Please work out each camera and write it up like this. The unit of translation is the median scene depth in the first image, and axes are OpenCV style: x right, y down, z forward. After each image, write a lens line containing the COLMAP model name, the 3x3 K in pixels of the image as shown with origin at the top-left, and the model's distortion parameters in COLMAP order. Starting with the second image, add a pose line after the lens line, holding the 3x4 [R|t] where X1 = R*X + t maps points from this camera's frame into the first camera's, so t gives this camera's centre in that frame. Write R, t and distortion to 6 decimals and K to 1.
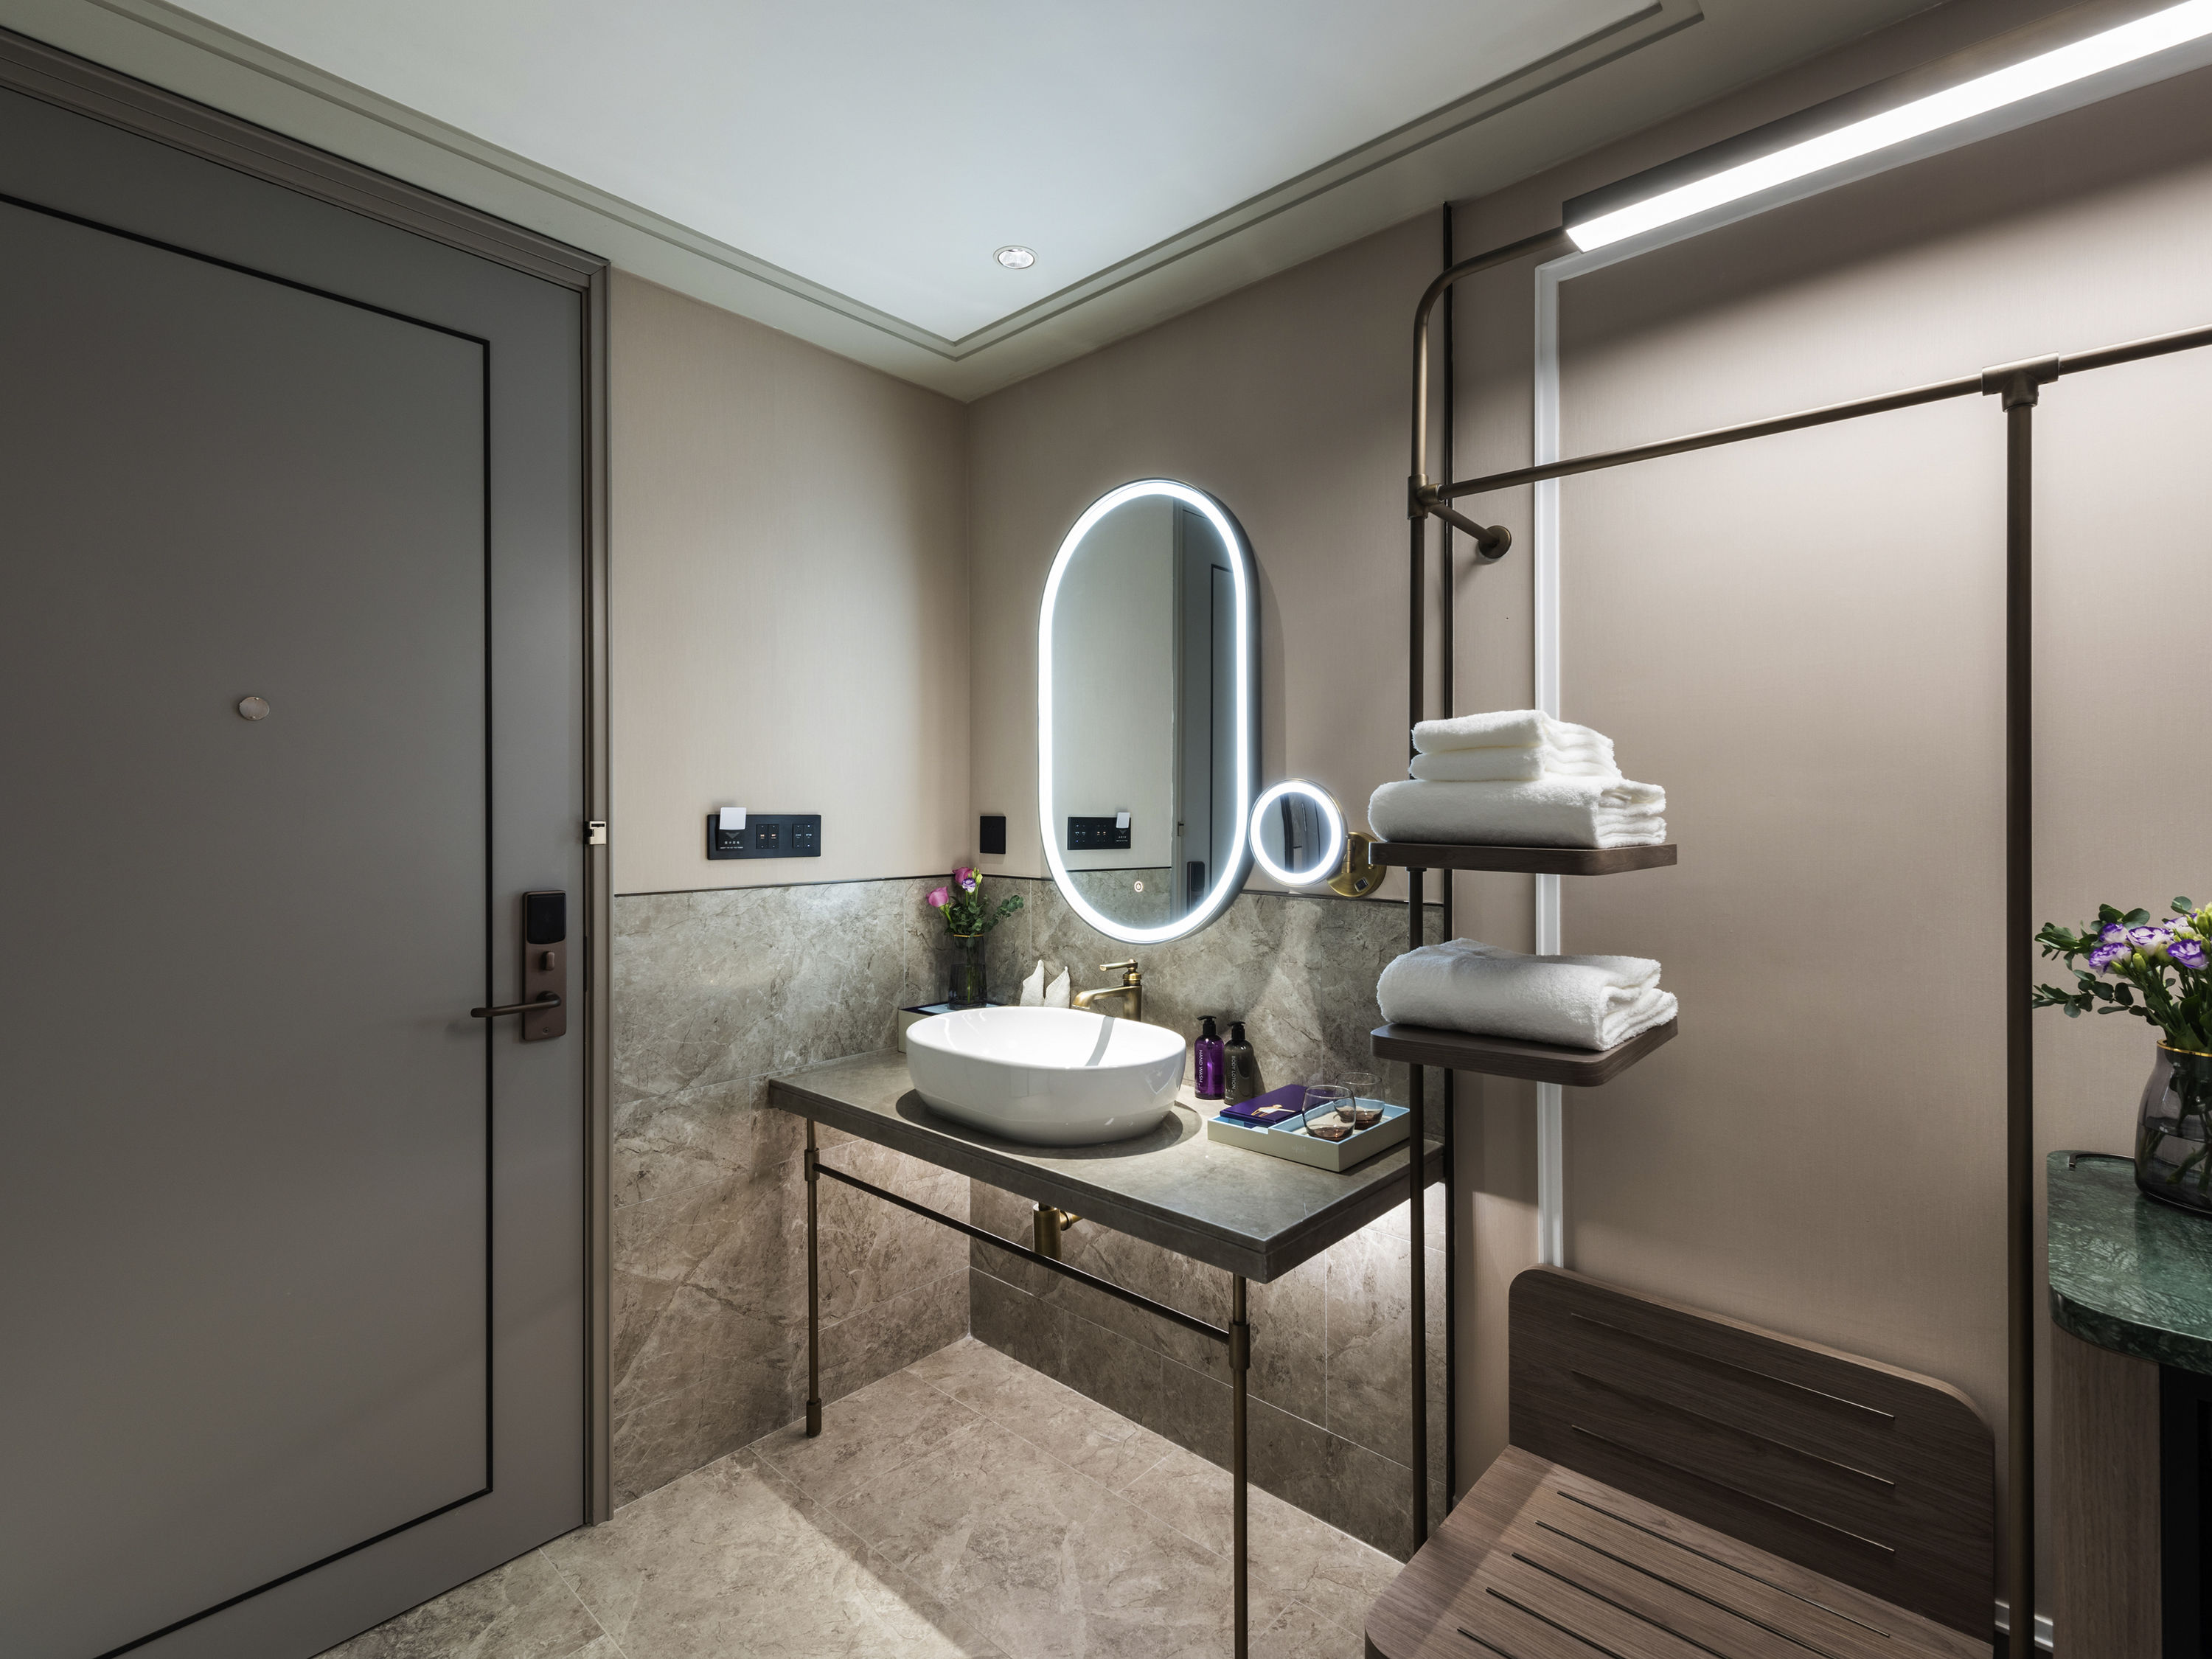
lens RADIAL K [[1031.4, 0, 1072.0], [0, 1031.4, 814.9], [0, 0, 1]] dist [0.018658, -0.000118]
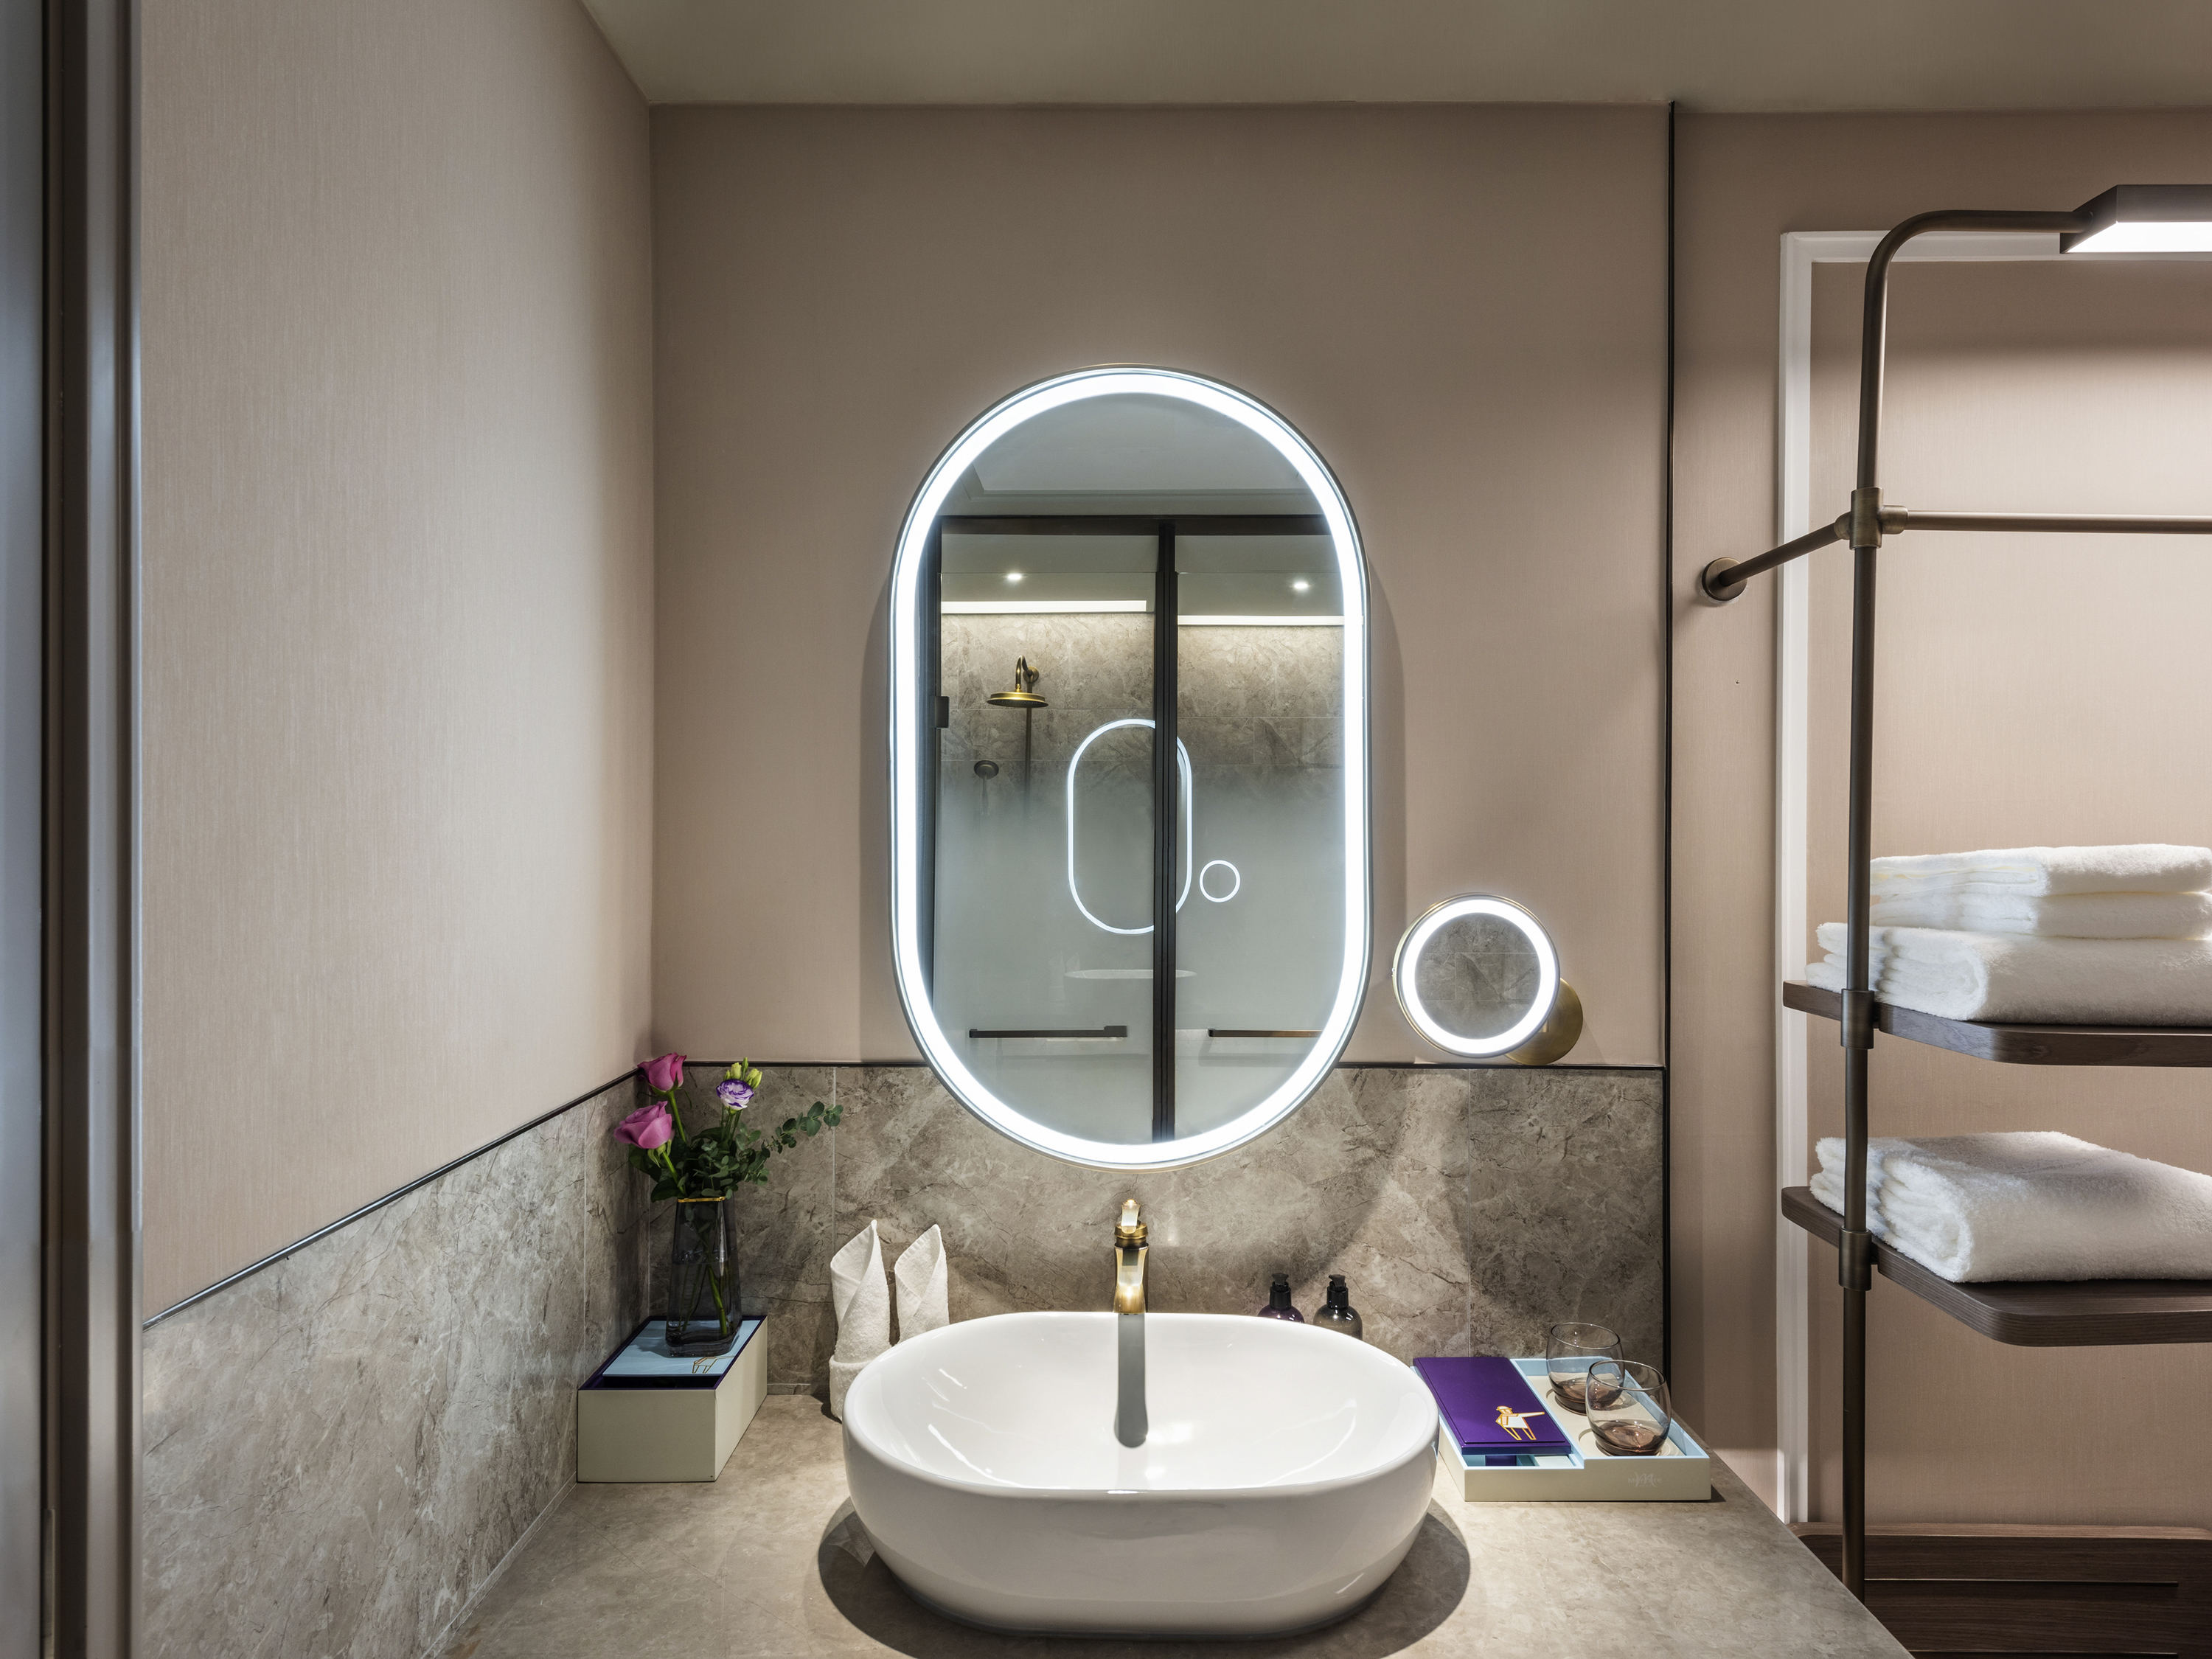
lens RADIAL K [[1344.5, 0, 1106.0], [0, 1344.5, 829.5], [0, 0, 1]] dist [0.017171, -0.003270]
pose [[0.730912, -0.003501, 0.682463, -0.499410], [0.002417, 0.999994, 0.002542, -0.072673], [-0.682468, -0.000208, 0.730916, 0.504109]]
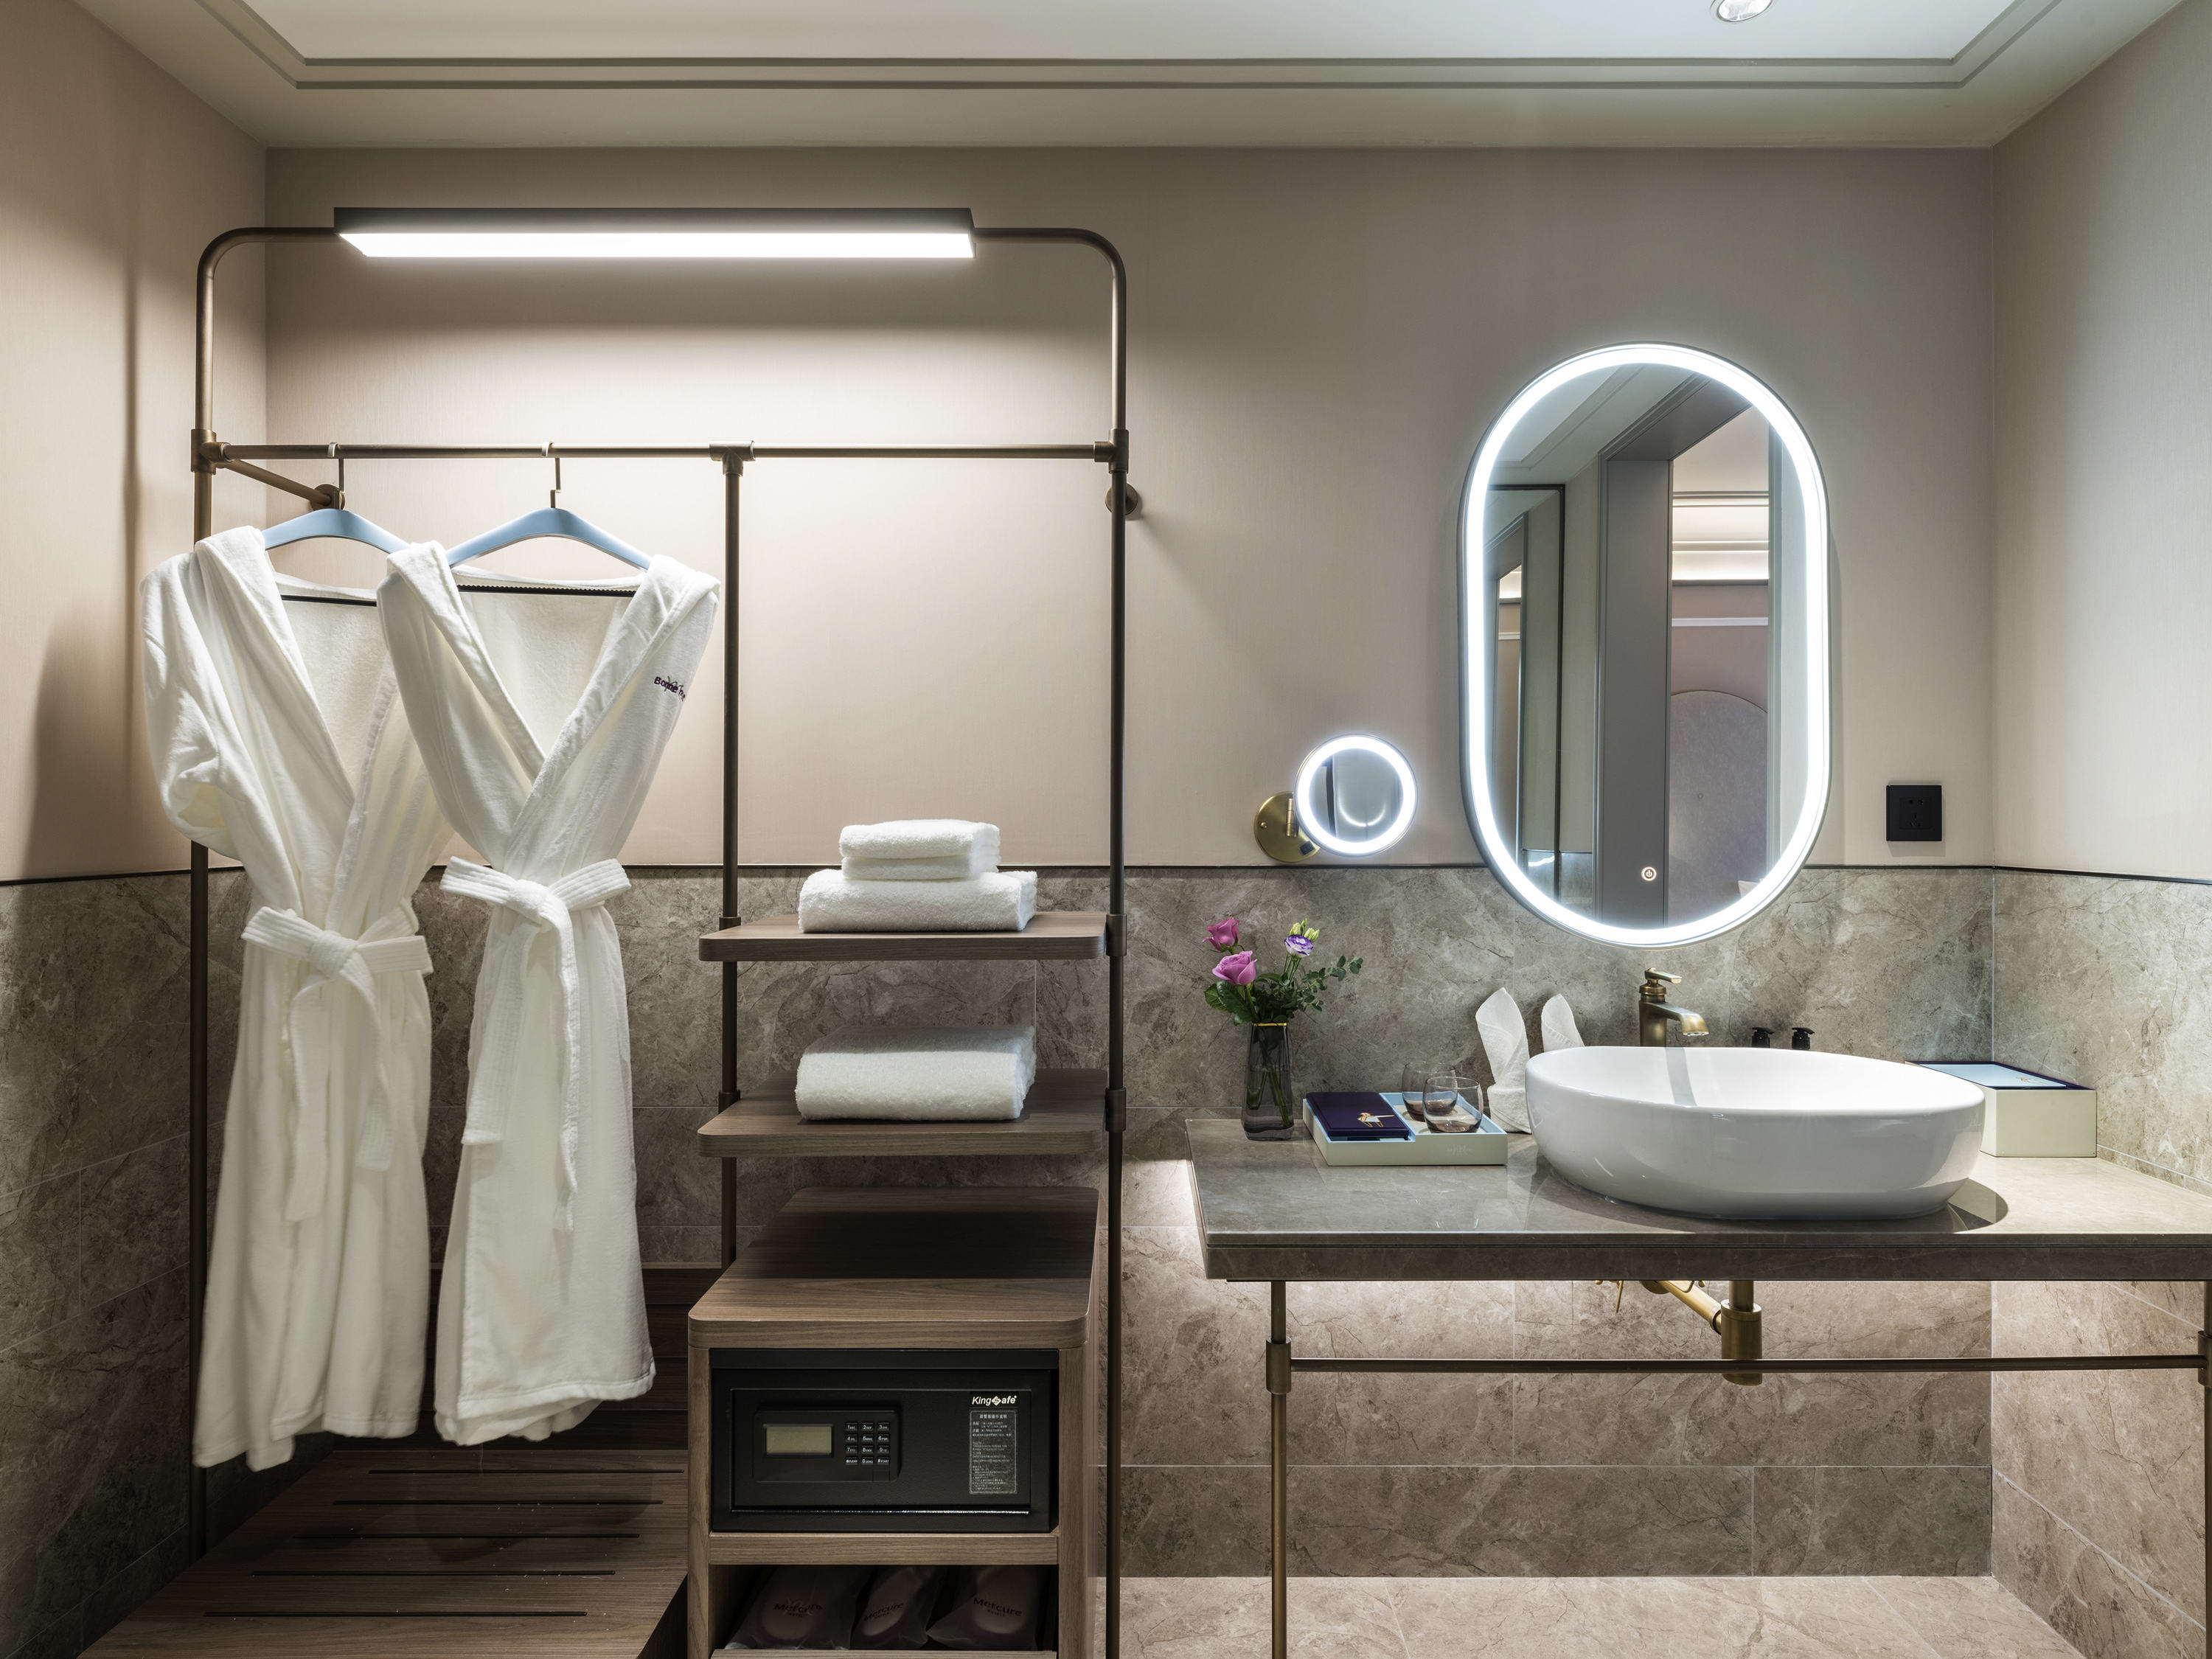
lens RADIAL K [[1249.2, 0, 1106.0], [0, 1249.2, 829.5], [0, 0, 1]] dist [0.001309, 0.000502]
pose [[-0.744989, 0.008595, -0.667021, 0.816314], [-0.005255, 0.999810, 0.018752, 0.029909], [0.667056, 0.017475, -0.744803, 1.283588]]
